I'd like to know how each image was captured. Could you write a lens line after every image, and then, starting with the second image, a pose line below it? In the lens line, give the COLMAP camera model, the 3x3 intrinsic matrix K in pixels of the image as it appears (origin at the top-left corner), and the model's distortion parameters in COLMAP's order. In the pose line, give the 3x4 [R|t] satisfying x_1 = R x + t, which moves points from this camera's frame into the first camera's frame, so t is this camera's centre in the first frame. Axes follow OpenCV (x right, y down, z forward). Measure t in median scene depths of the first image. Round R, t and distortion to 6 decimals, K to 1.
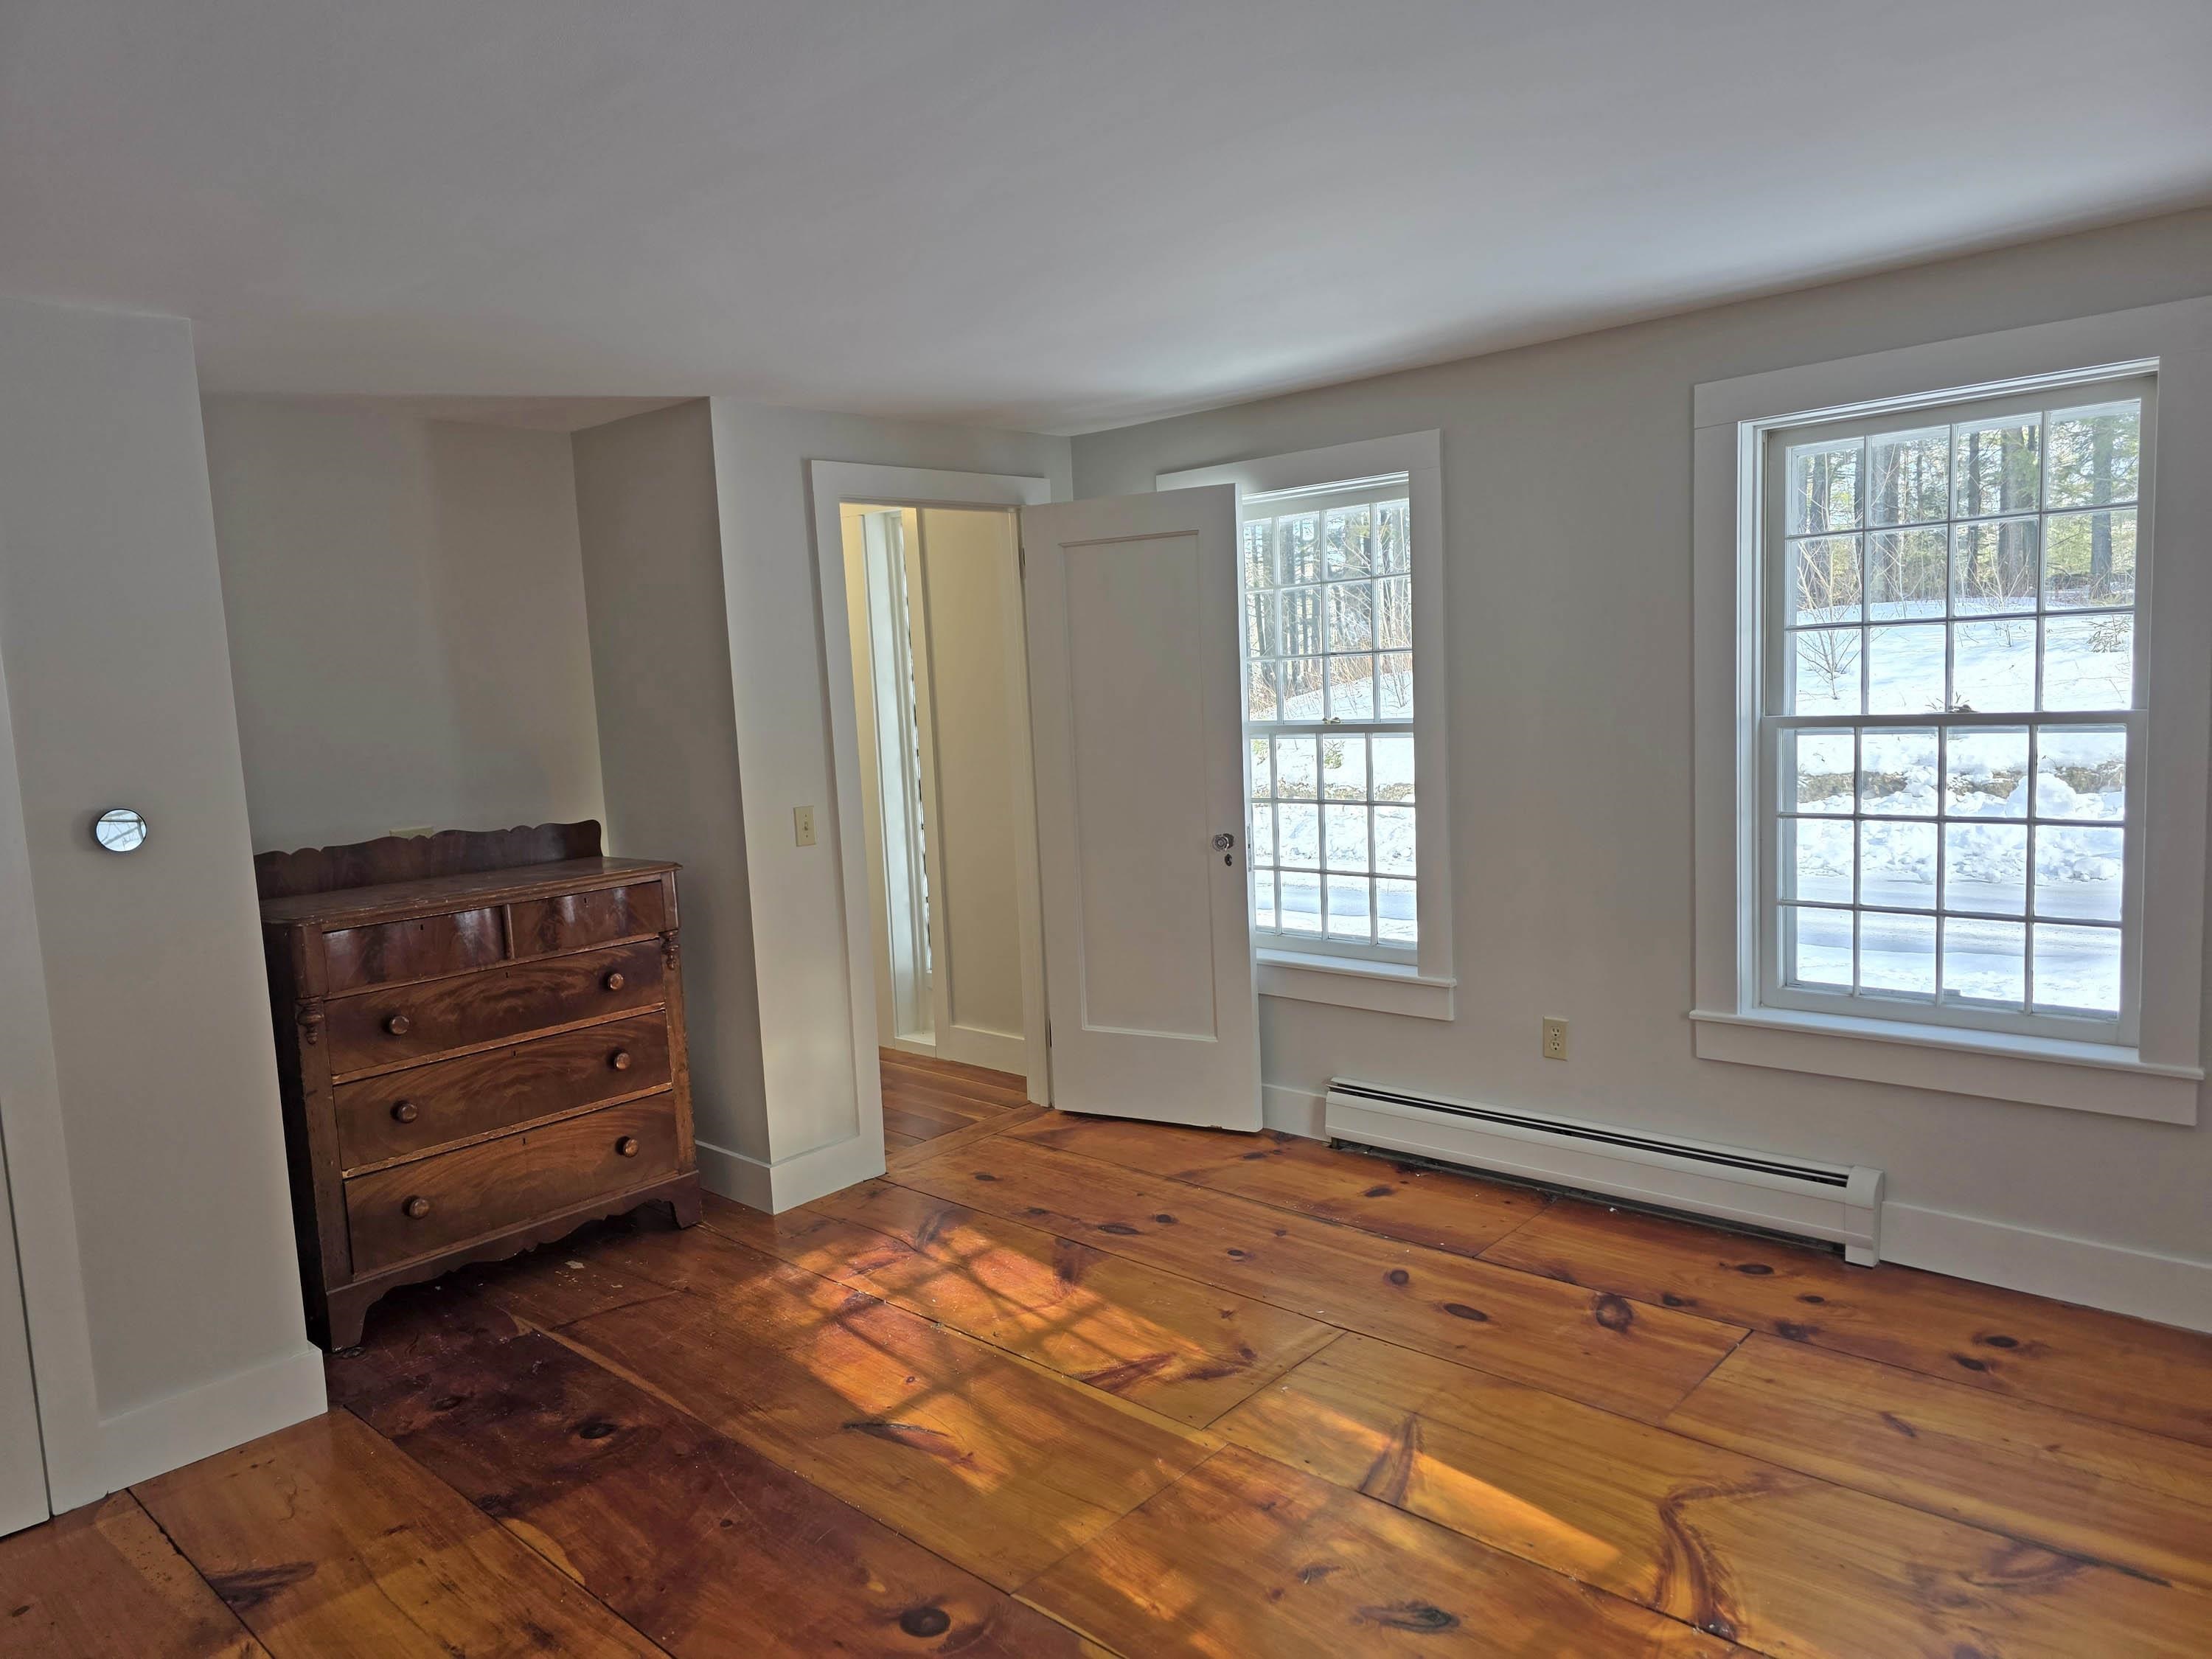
lens RADIAL K [[1454.2, 0, 1155.3], [0, 1454.2, 868.9], [0, 0, 1]] dist [0.034853, -0.001561]
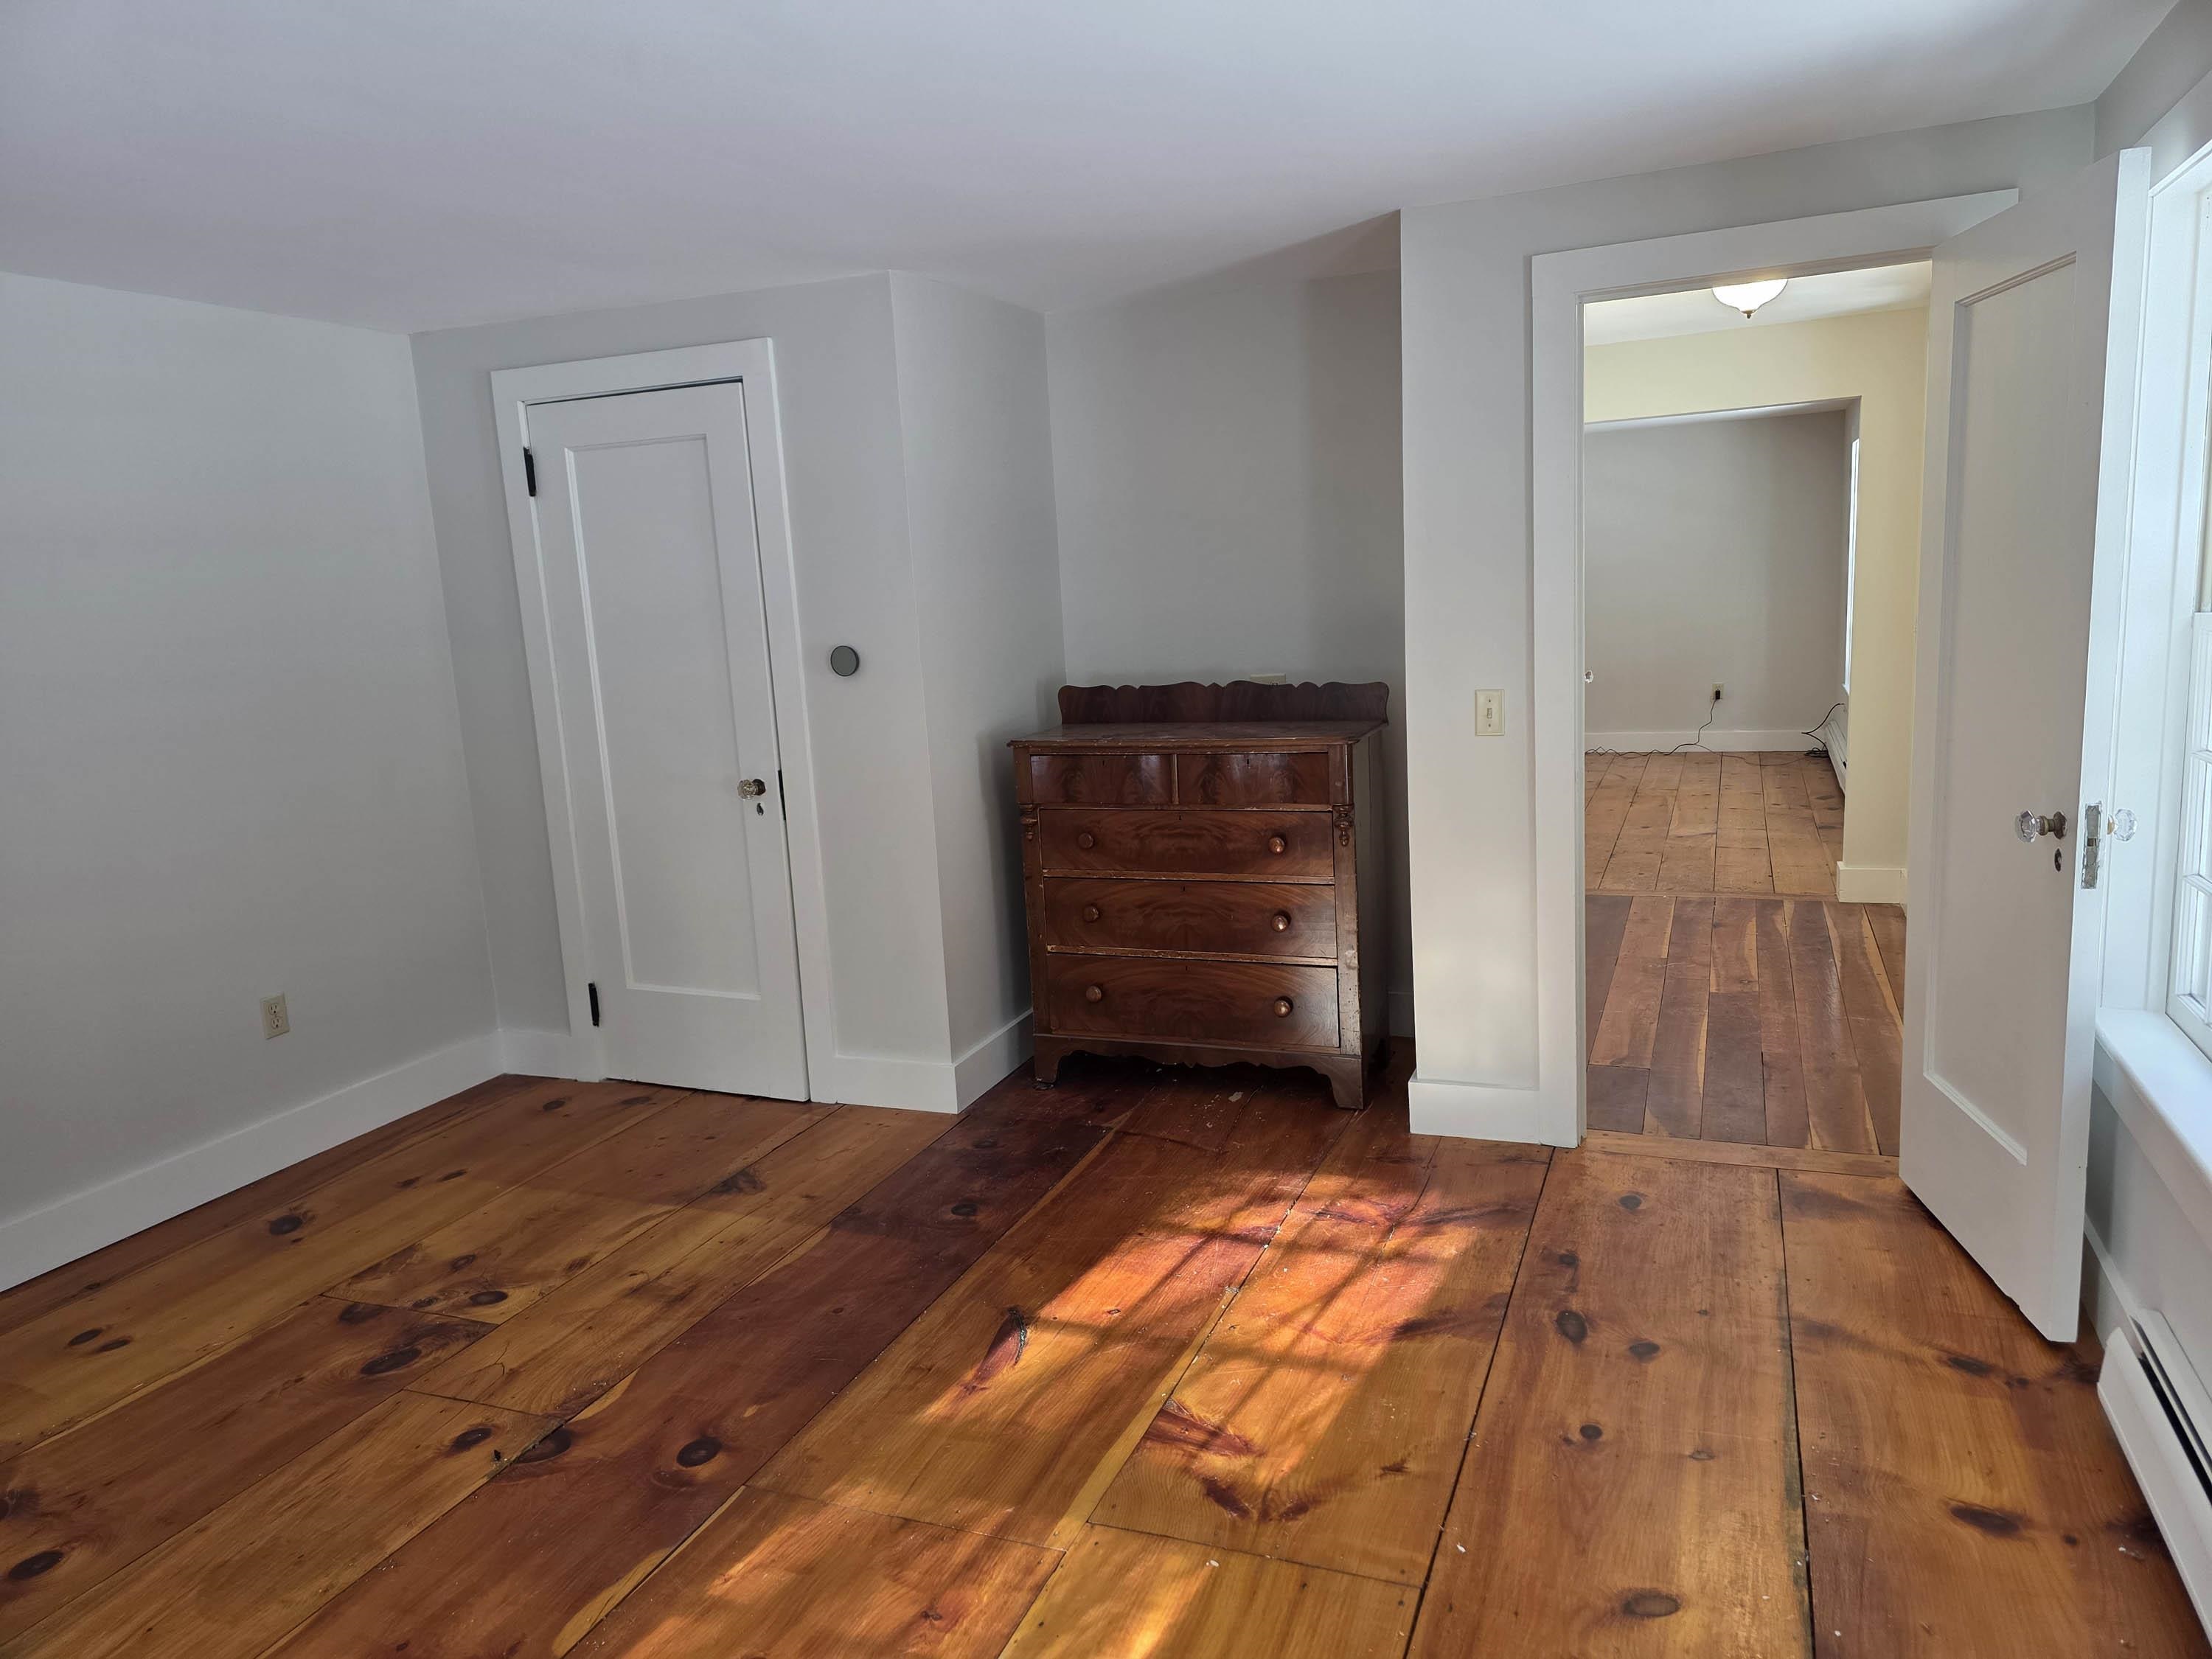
lens RADIAL K [[1483.4, 0, 1106.0], [0, 1483.4, 829.5], [0, 0, 1]] dist [0.085416, -0.082570]
pose [[0.346989, 0.192831, -0.917832, 0.598399], [-0.093652, 0.980868, 0.170669, -0.110461], [0.933182, 0.026736, 0.358409, 0.580585]]
